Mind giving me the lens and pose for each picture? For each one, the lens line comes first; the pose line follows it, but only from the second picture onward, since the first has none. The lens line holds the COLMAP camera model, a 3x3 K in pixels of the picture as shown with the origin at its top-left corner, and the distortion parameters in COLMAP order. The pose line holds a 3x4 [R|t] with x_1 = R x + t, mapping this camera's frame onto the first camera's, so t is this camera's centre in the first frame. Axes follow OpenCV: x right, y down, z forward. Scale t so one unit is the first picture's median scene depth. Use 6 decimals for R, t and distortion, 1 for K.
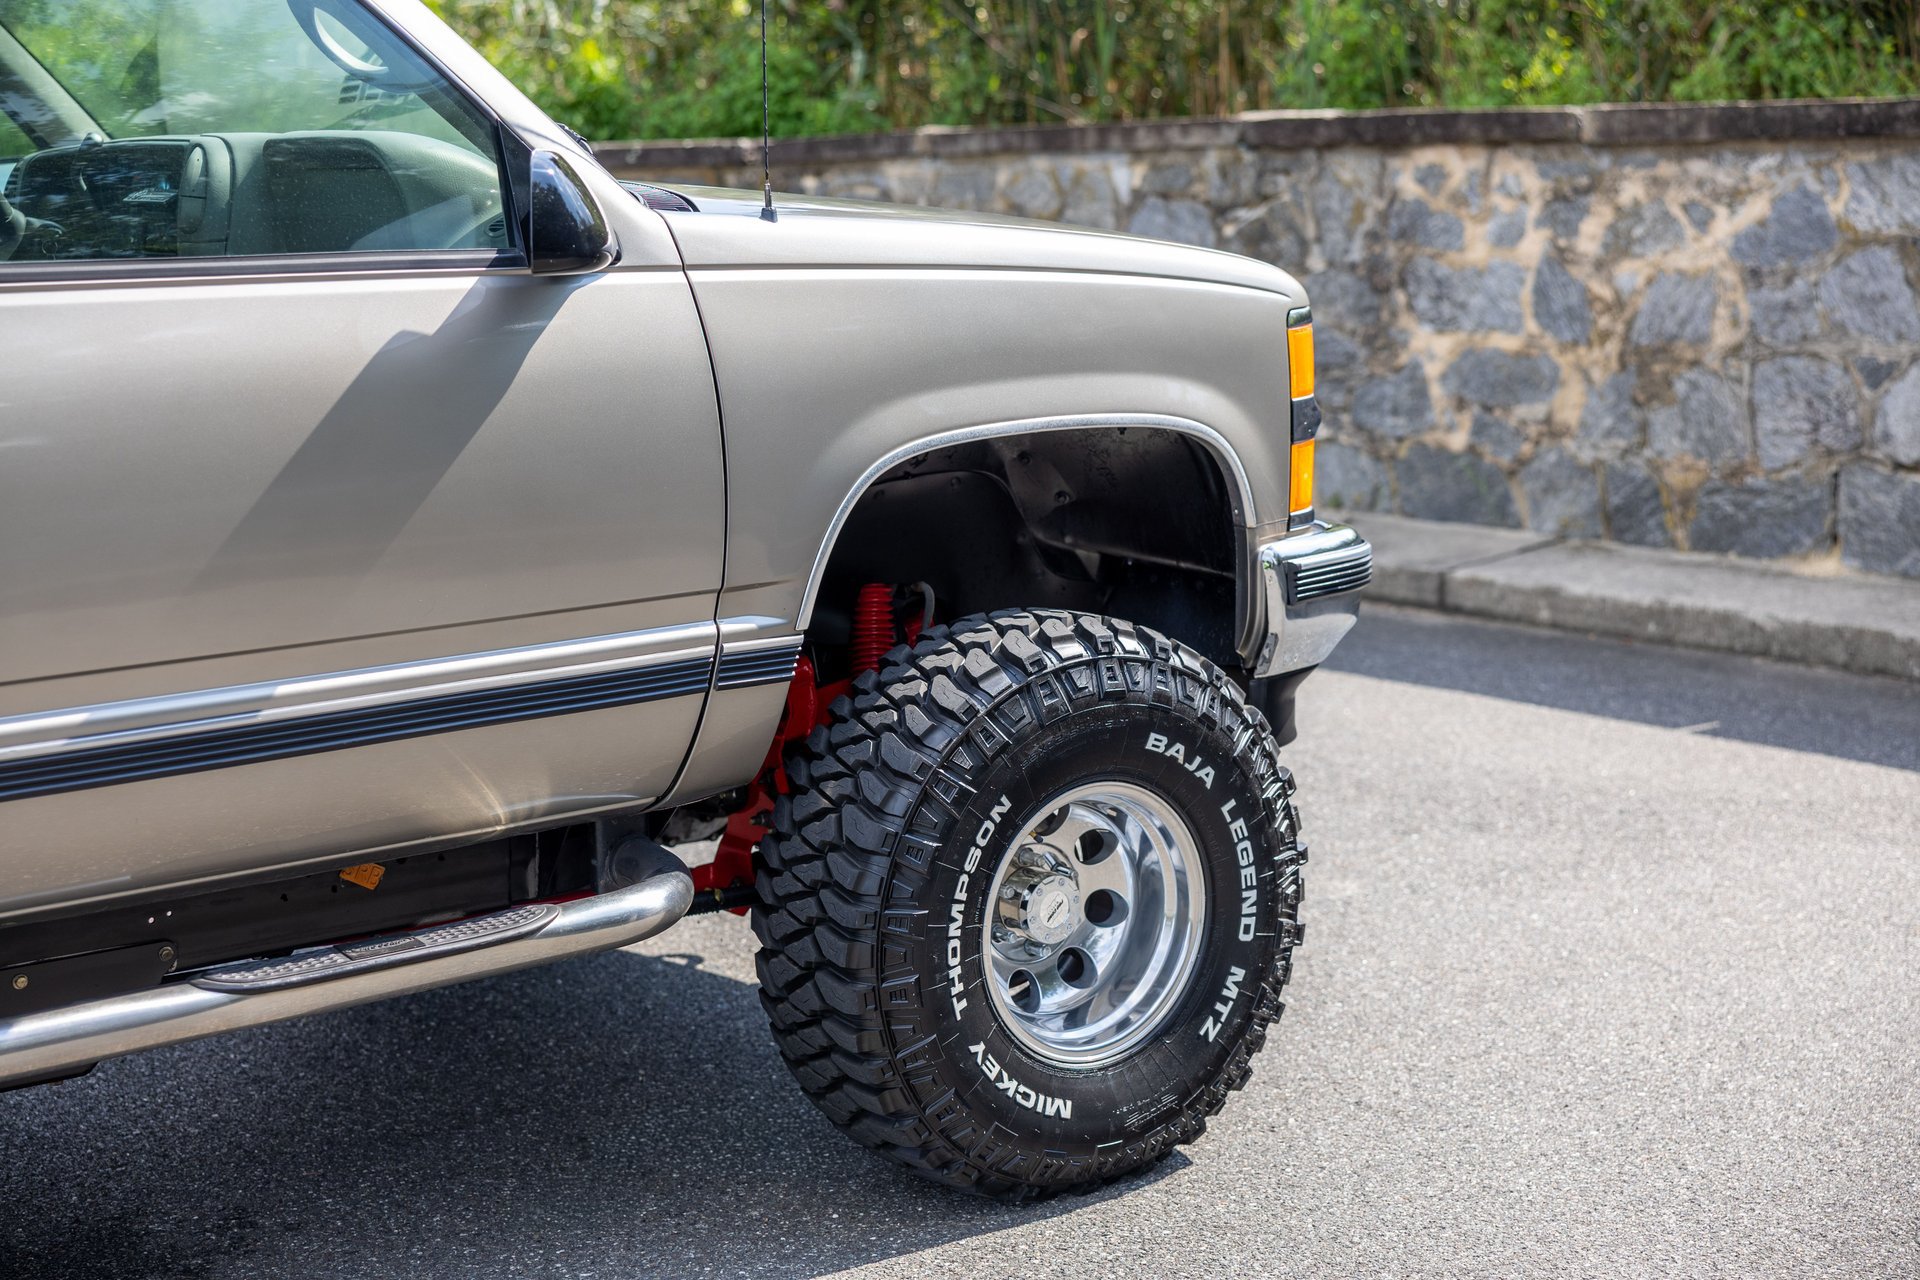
lens RADIAL K [[3029.2, 0, 960.0], [0, 3029.2, 640.0], [0, 0, 1]] dist [-0.008987, 0.093442]
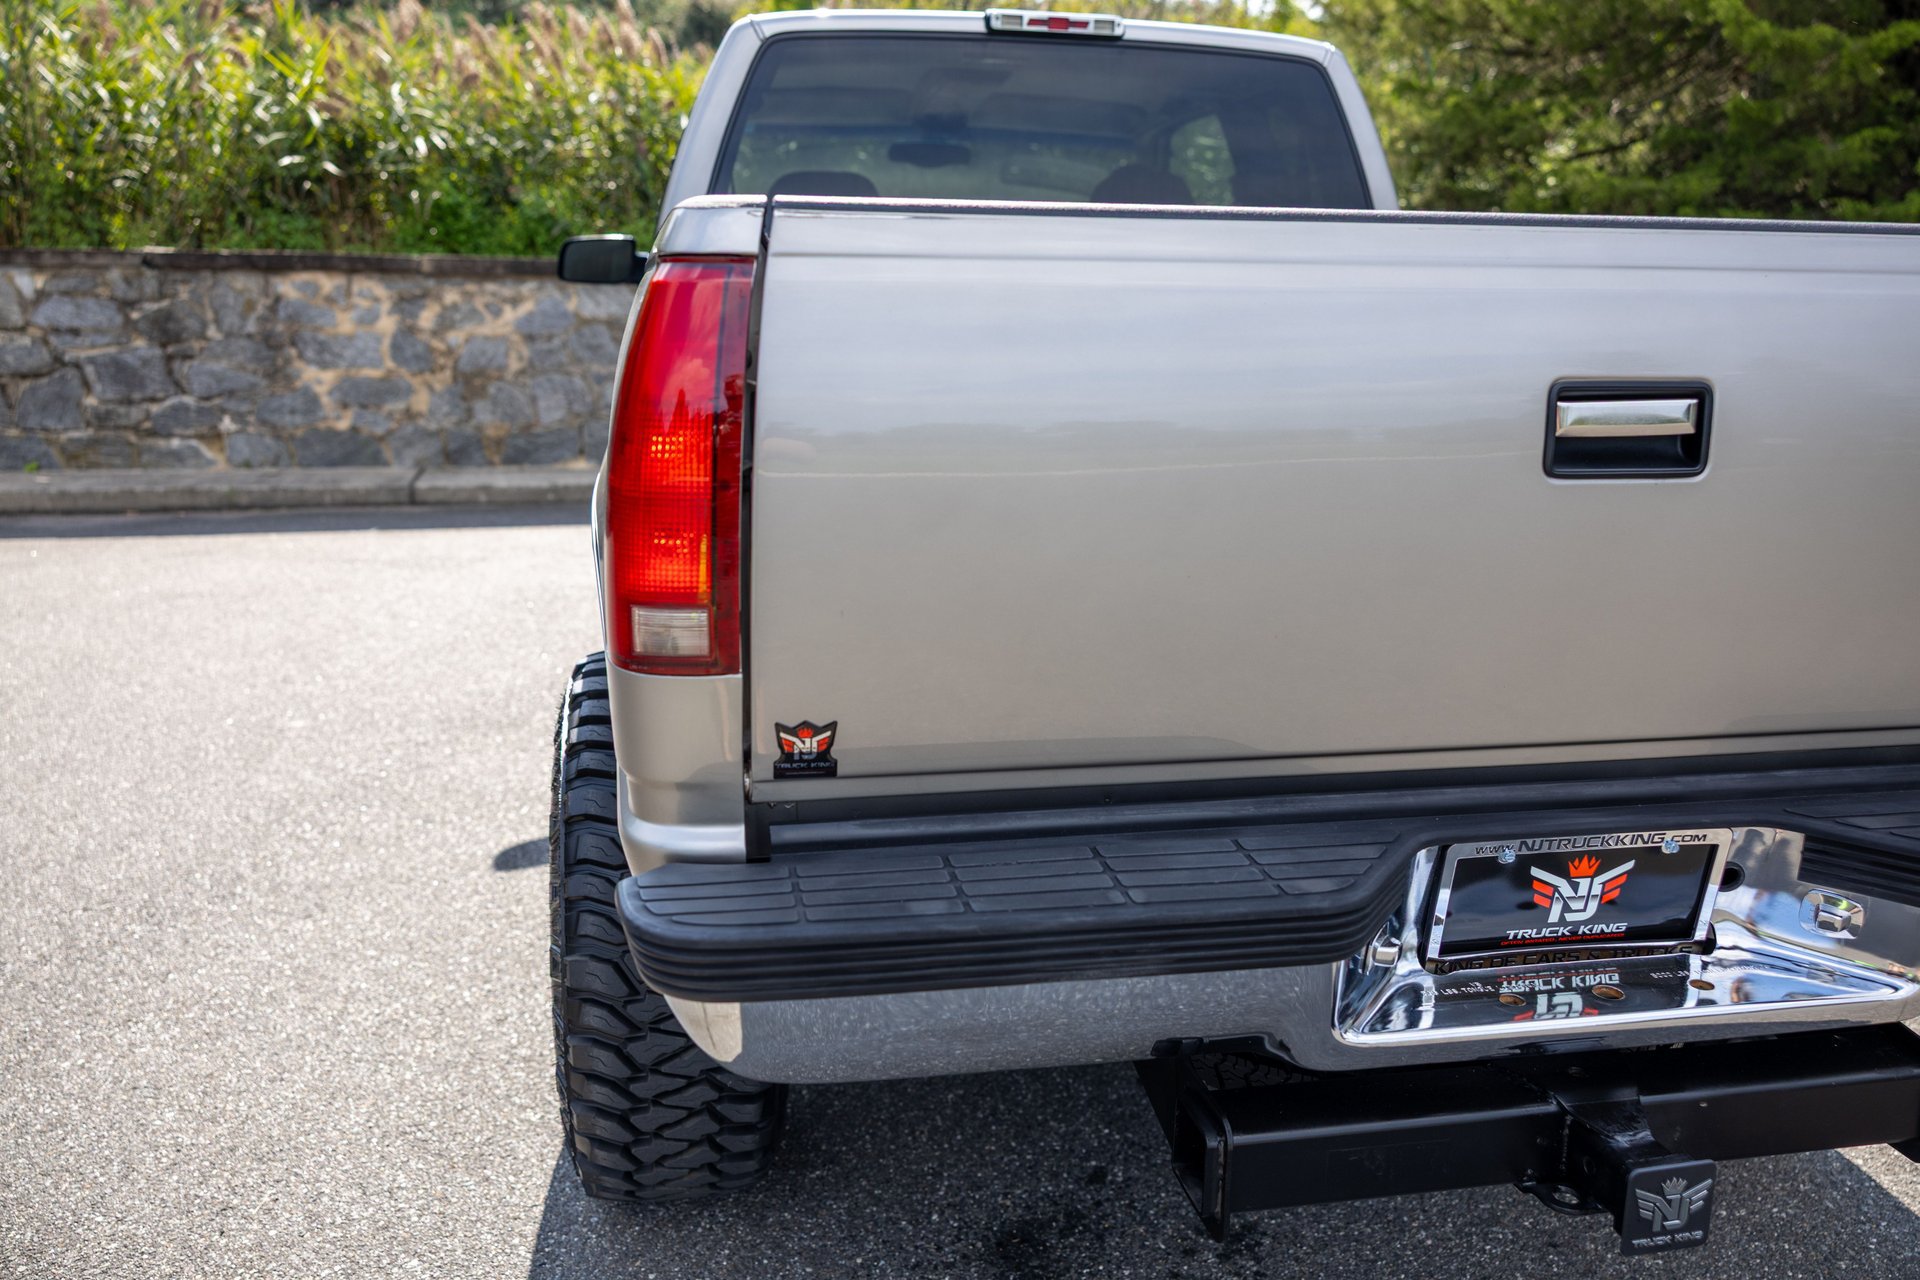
lens RADIAL K [[1491.2, 0, 949.8], [0, 1491.2, 639.9], [0, 0, 1]] dist [0.000725, 0.008955]
pose [[0.427945, -0.172711, 0.887149, -0.625412], [0.122293, 0.983610, 0.132498, -0.009829], [-0.895493, 0.051790, 0.442053, 0.258961]]
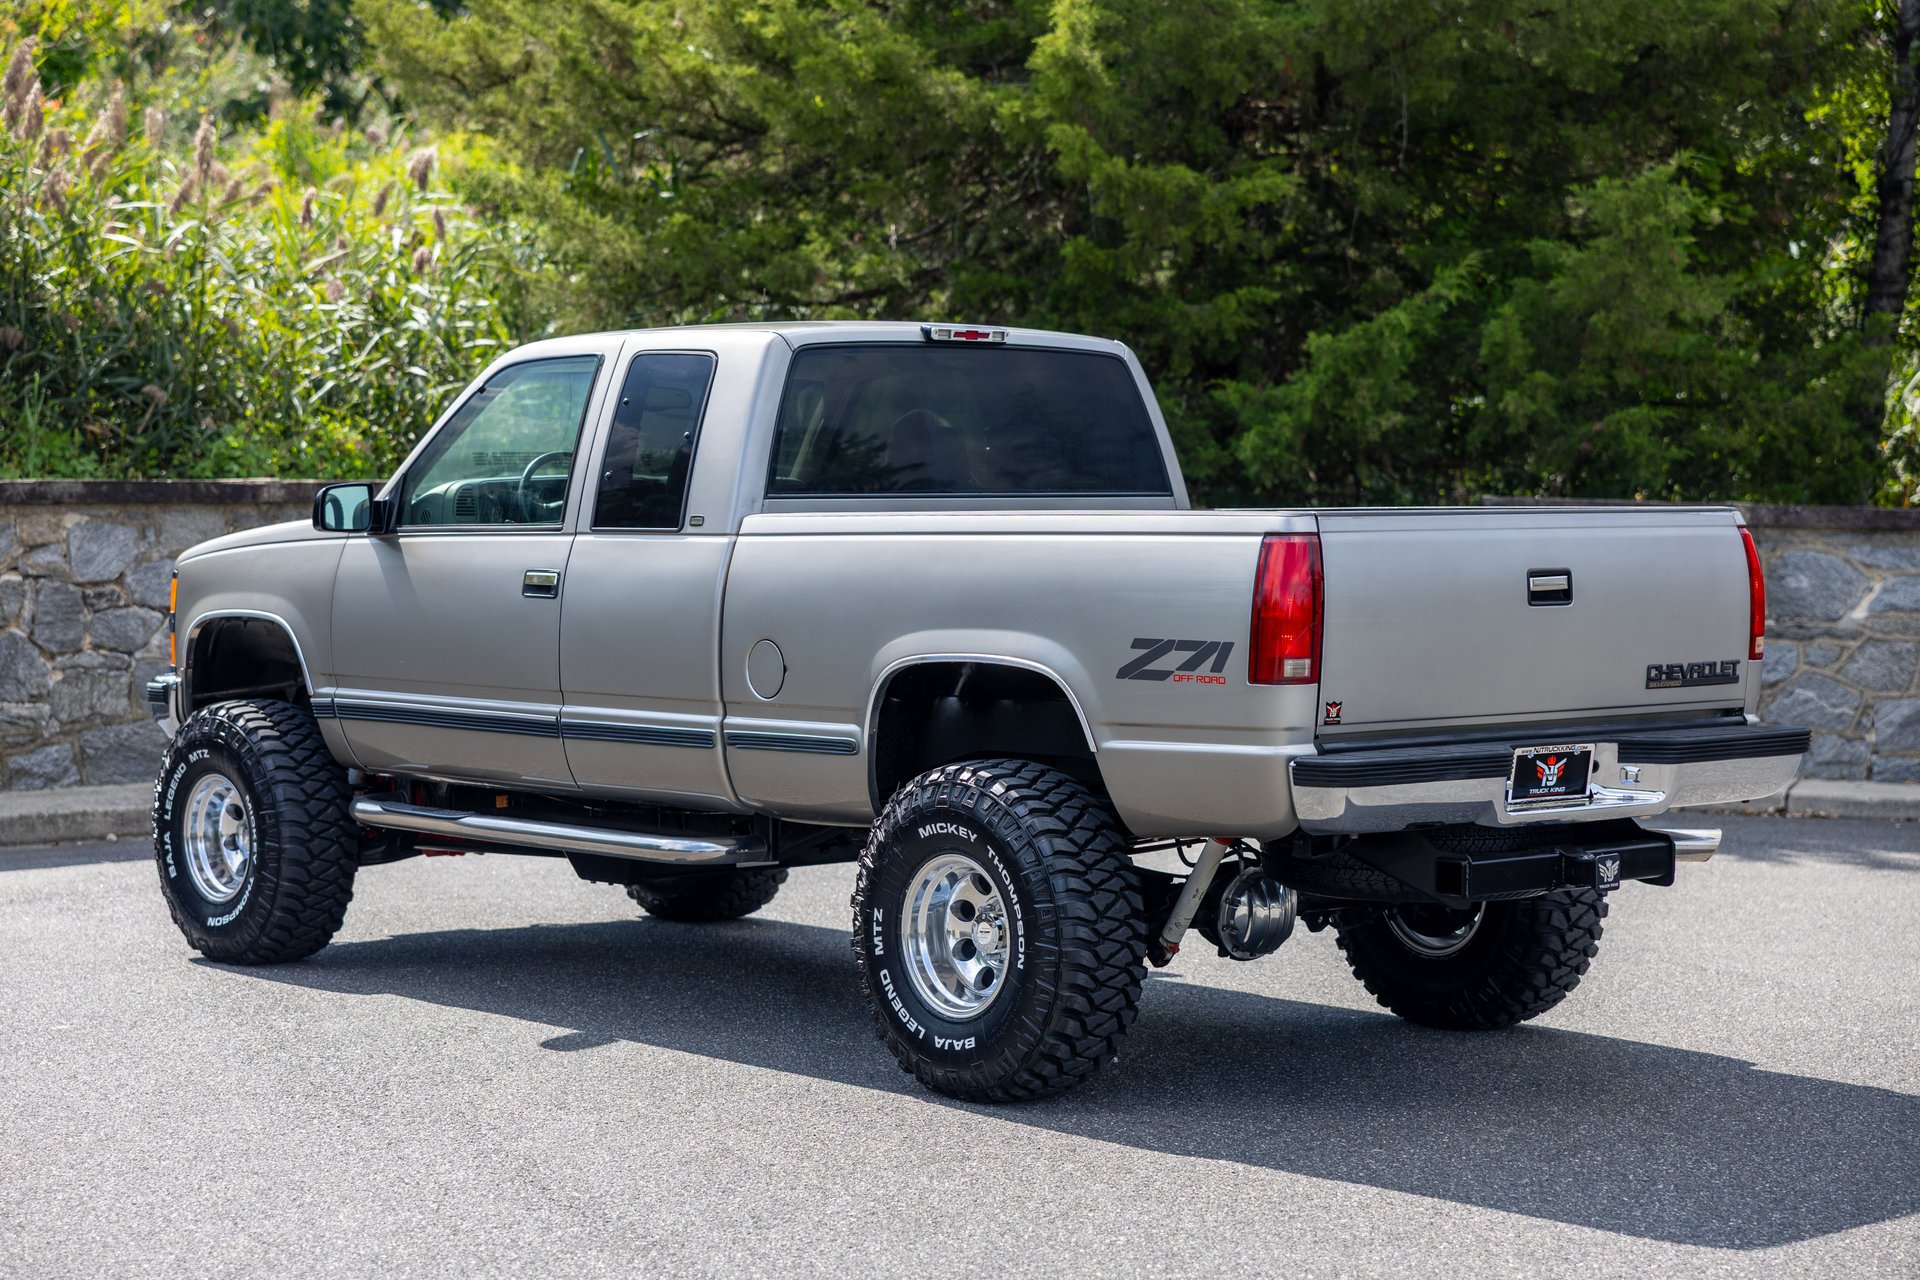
lens RADIAL K [[3835.4, 0, 841.4], [0, 3835.4, 644.3], [0, 0, 1]] dist [0.001468, 0.168391]
pose [[-0.060677, -0.012932, 0.998074, -1.482772], [0.168170, 0.985490, 0.022992, -0.043340], [-0.983889, 0.169241, -0.057622, 0.514256]]
